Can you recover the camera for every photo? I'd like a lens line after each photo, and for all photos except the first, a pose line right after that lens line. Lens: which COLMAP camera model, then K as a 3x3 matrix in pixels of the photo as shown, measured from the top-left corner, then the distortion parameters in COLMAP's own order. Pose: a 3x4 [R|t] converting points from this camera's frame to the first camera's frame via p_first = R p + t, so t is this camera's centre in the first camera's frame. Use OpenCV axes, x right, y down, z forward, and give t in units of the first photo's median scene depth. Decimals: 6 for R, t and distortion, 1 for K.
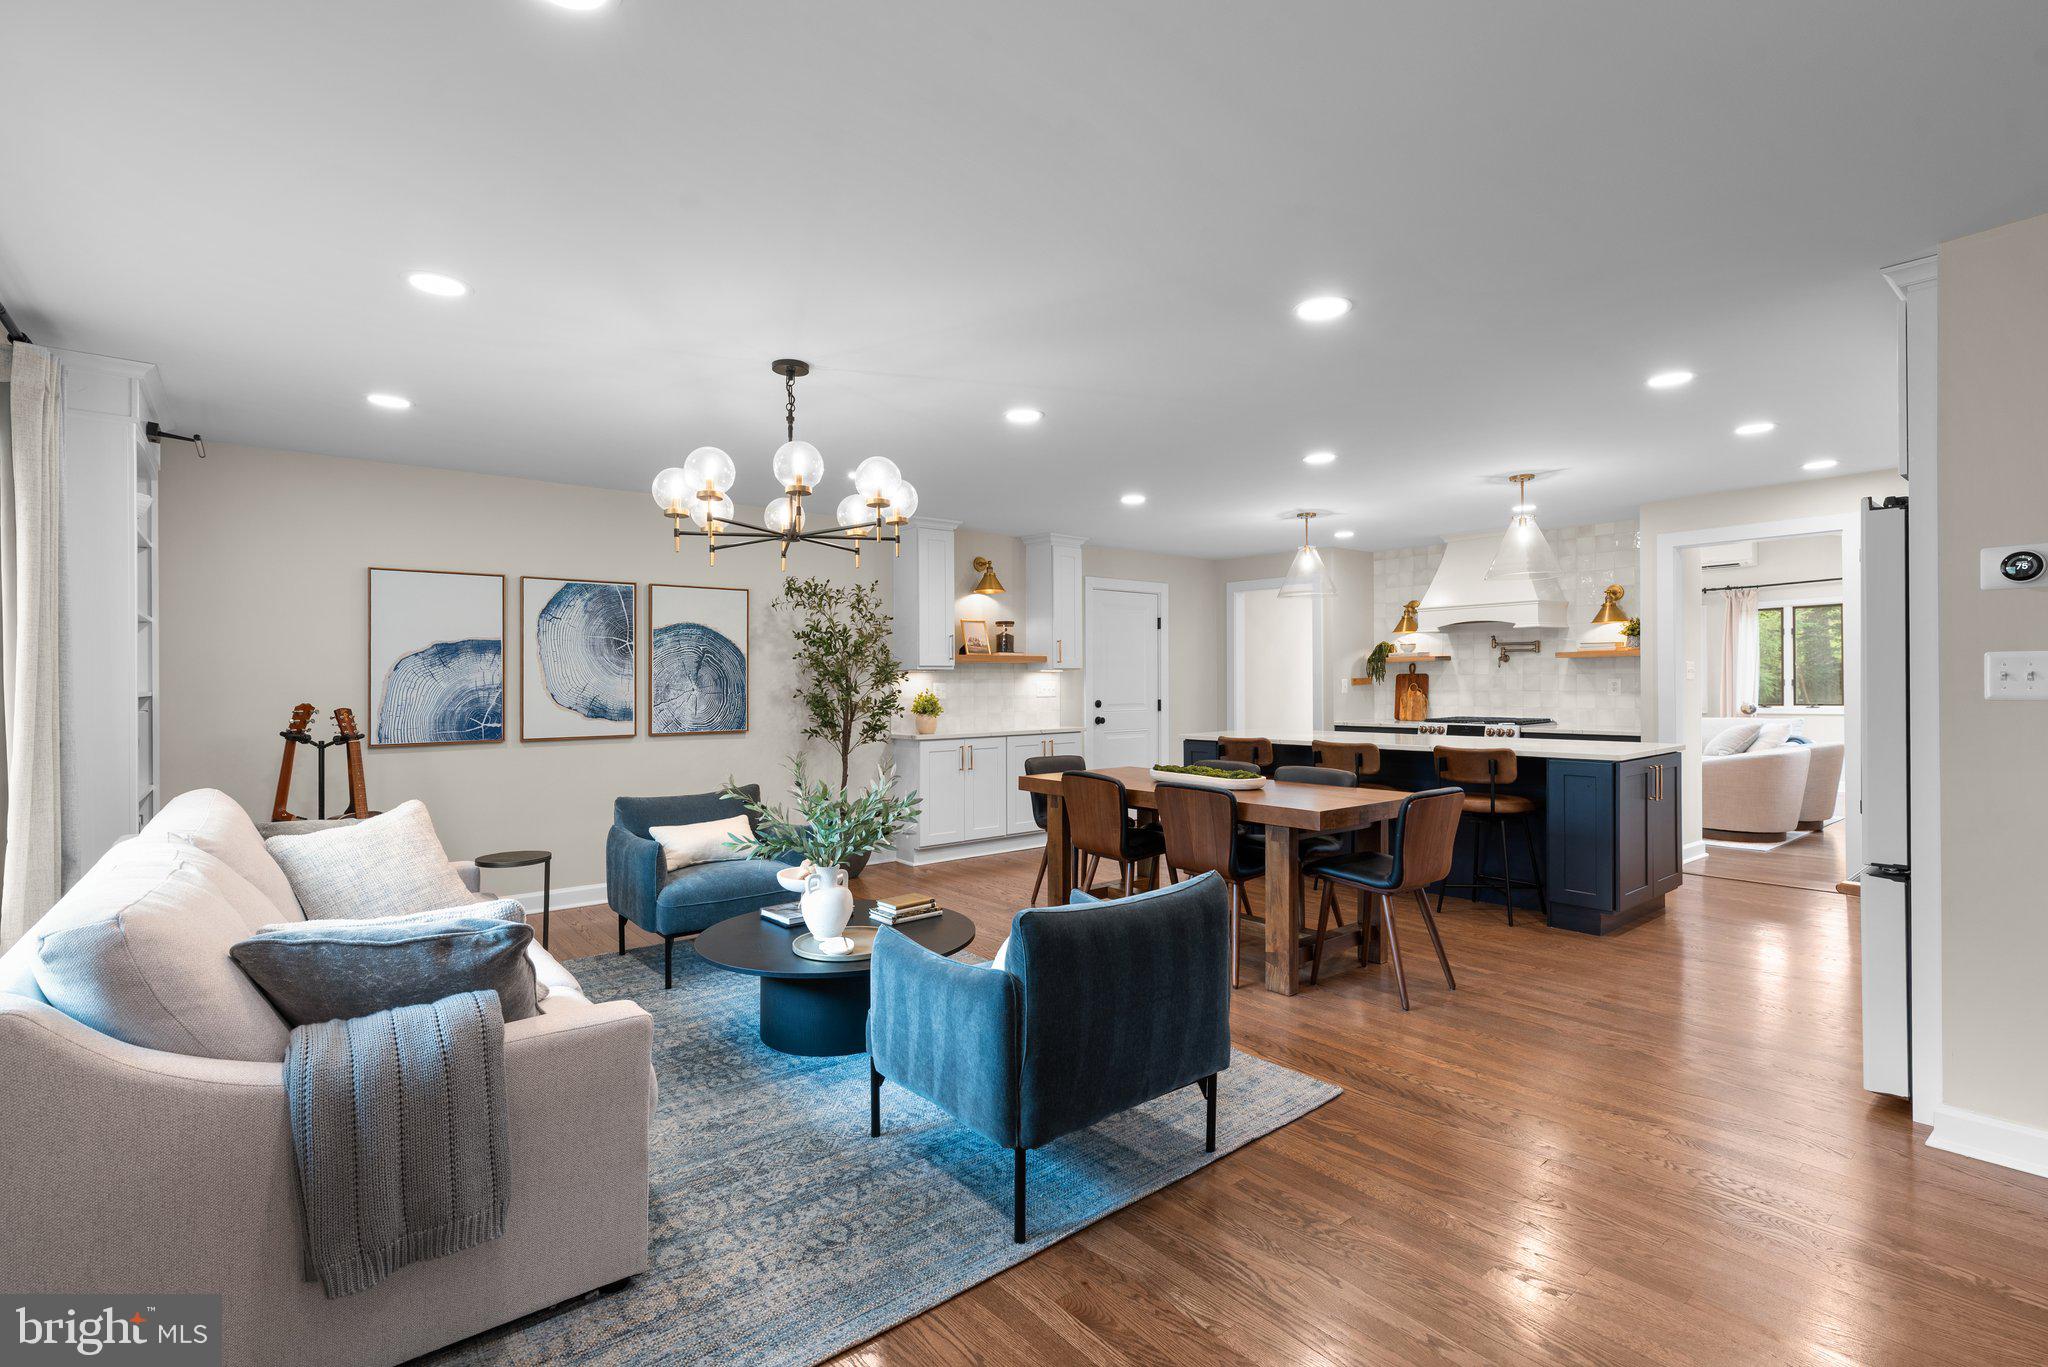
lens RADIAL K [[918.5, 0, 1024.0], [0, 918.5, 683.5], [0, 0, 1]] dist [0.000392, -0.000717]
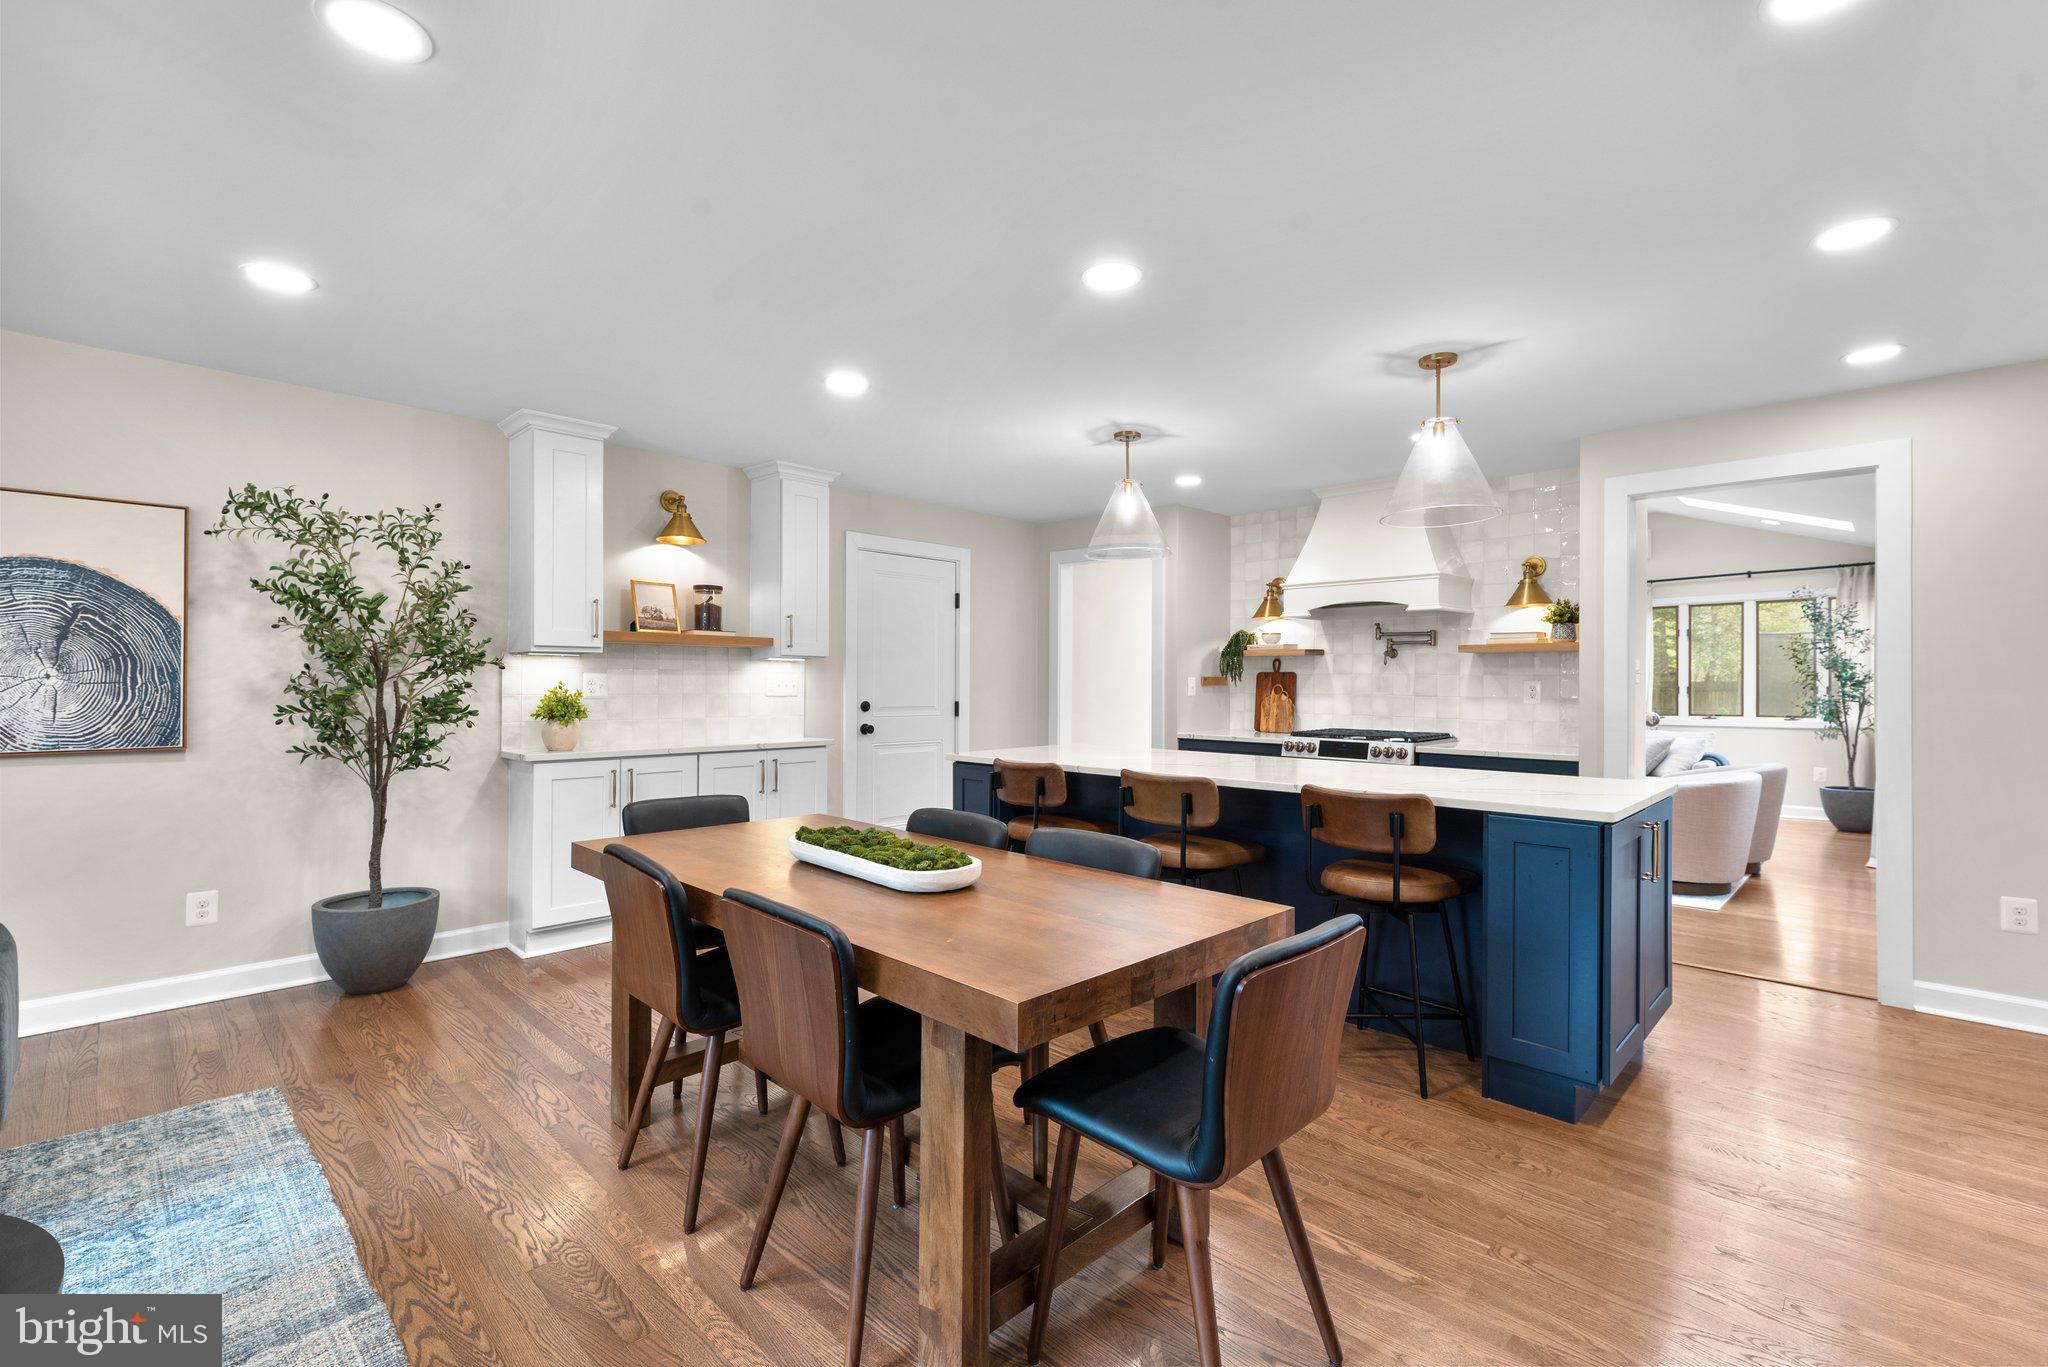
lens RADIAL K [[900.5, 0, 1024.8], [0, 900.5, 674.7], [0, 0, 1]] dist [-0.001219, -0.000326]
pose [[0.992640, 0.015156, 0.120153, 0.141922], [-0.014113, 0.999855, -0.009525, 0.002188], [-0.120280, 0.007759, 0.992710, 0.318599]]
